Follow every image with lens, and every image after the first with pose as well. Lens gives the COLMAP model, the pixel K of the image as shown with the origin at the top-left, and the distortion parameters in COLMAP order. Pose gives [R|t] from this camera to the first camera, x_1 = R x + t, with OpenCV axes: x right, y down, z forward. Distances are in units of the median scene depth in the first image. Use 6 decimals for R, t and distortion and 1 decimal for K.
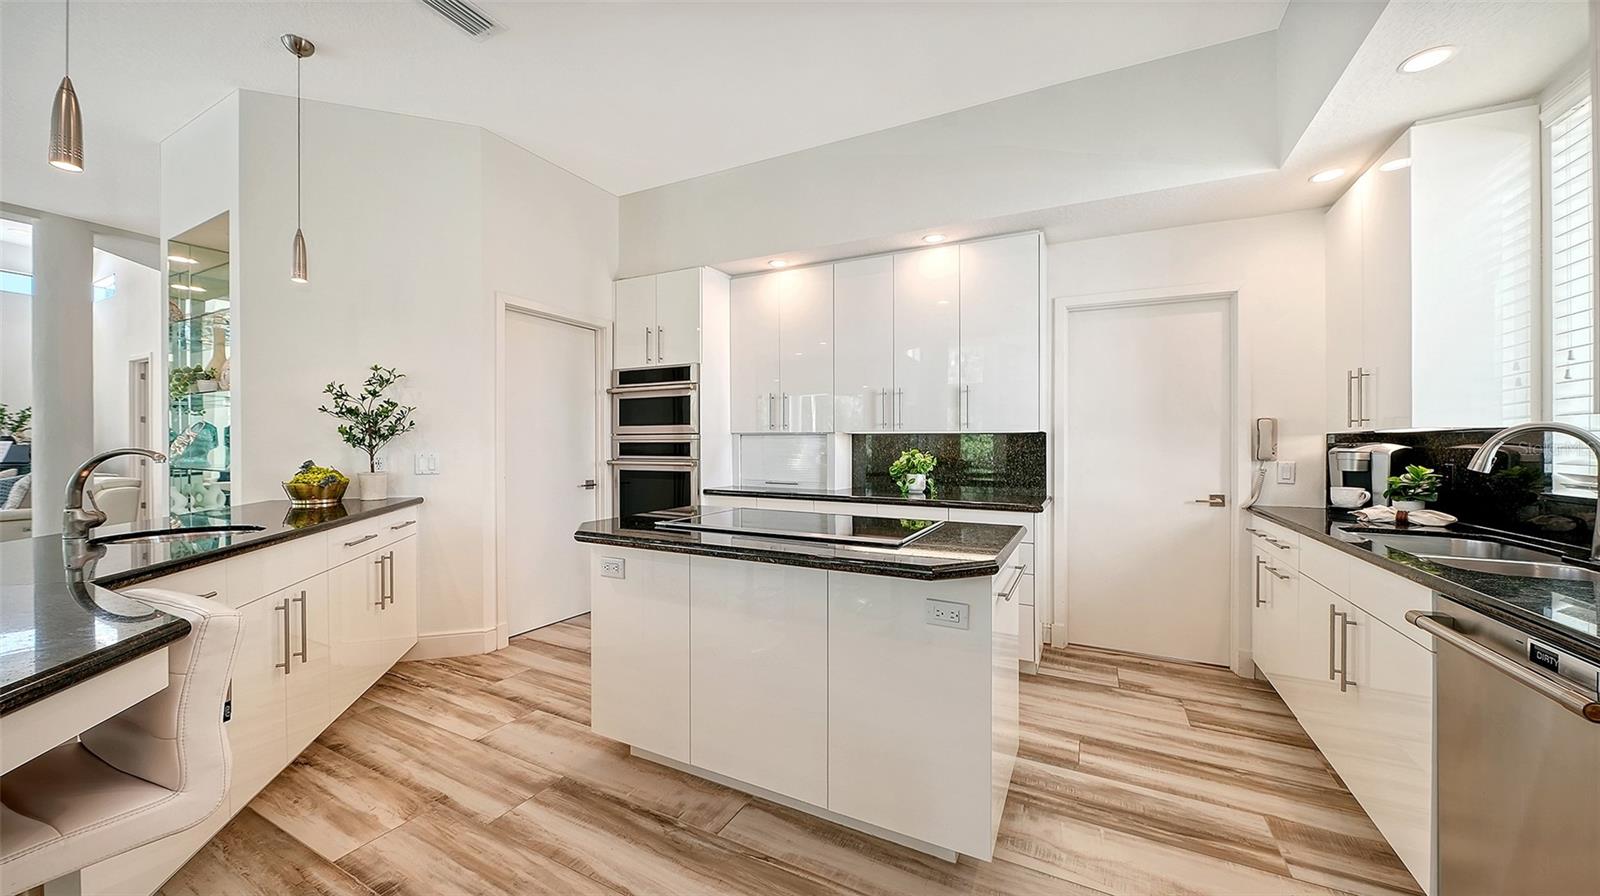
lens RADIAL K [[567.0, 0, 804.1], [0, 567.0, 452.5], [0, 0, 1]] dist [-0.008161, -0.000339]
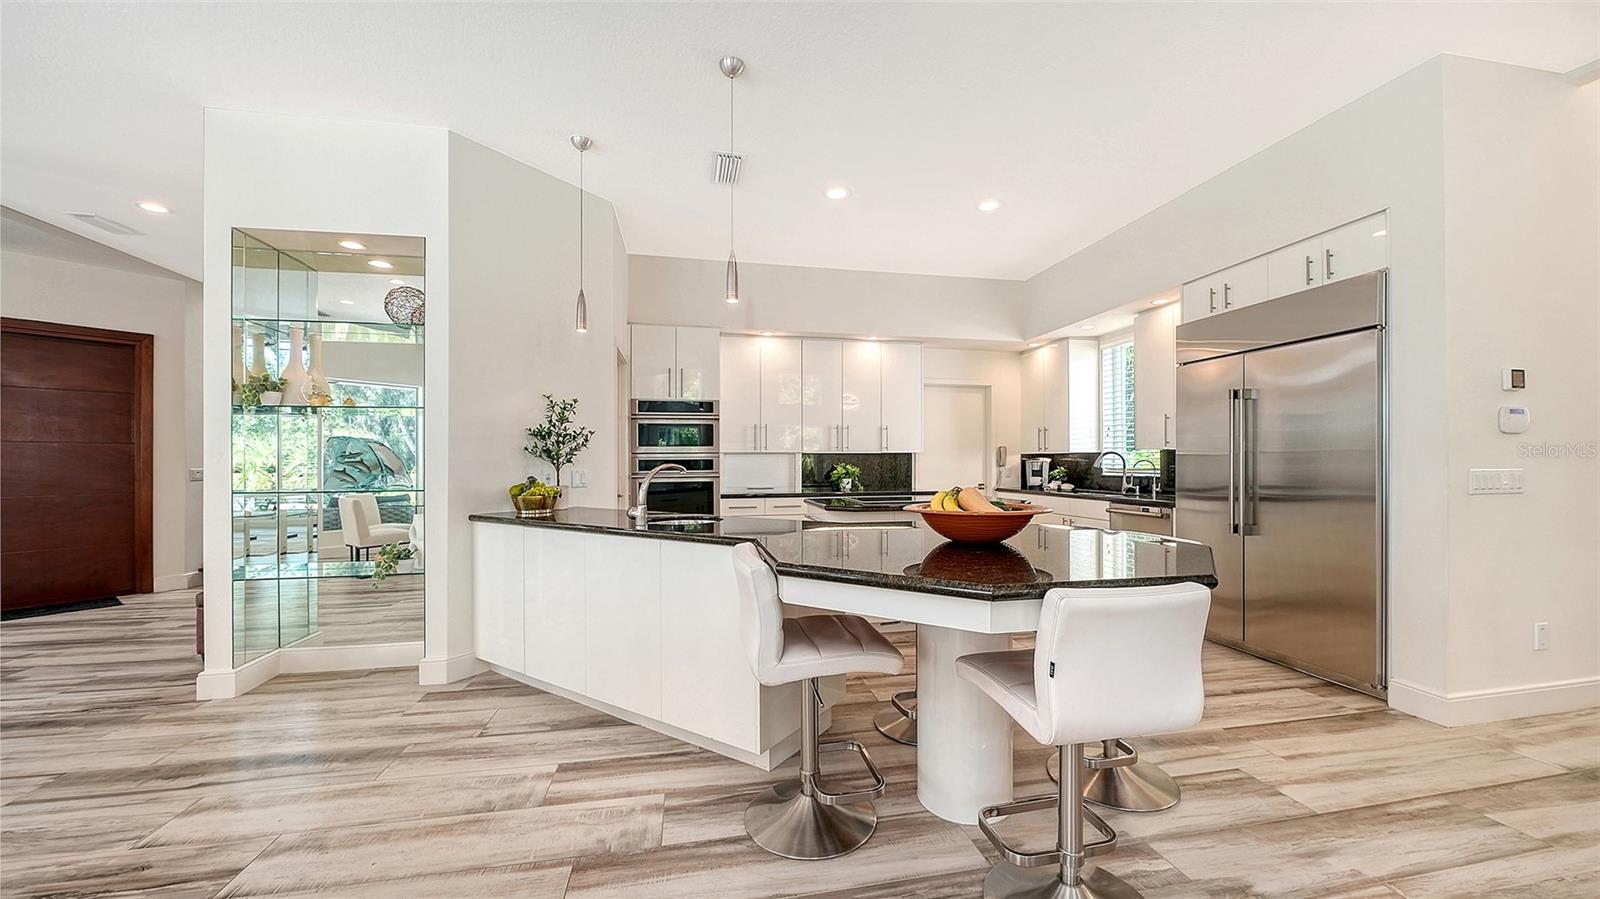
lens RADIAL K [[595.4, 0, 800.0], [0, 595.4, 449.5], [0, 0, 1]] dist [-0.001524, -0.000017]
pose [[0.778517, 0.004381, 0.627609, -1.014767], [0.015512, 0.999536, -0.026219, -0.001587], [-0.627432, 0.030147, 0.778087, -0.235172]]
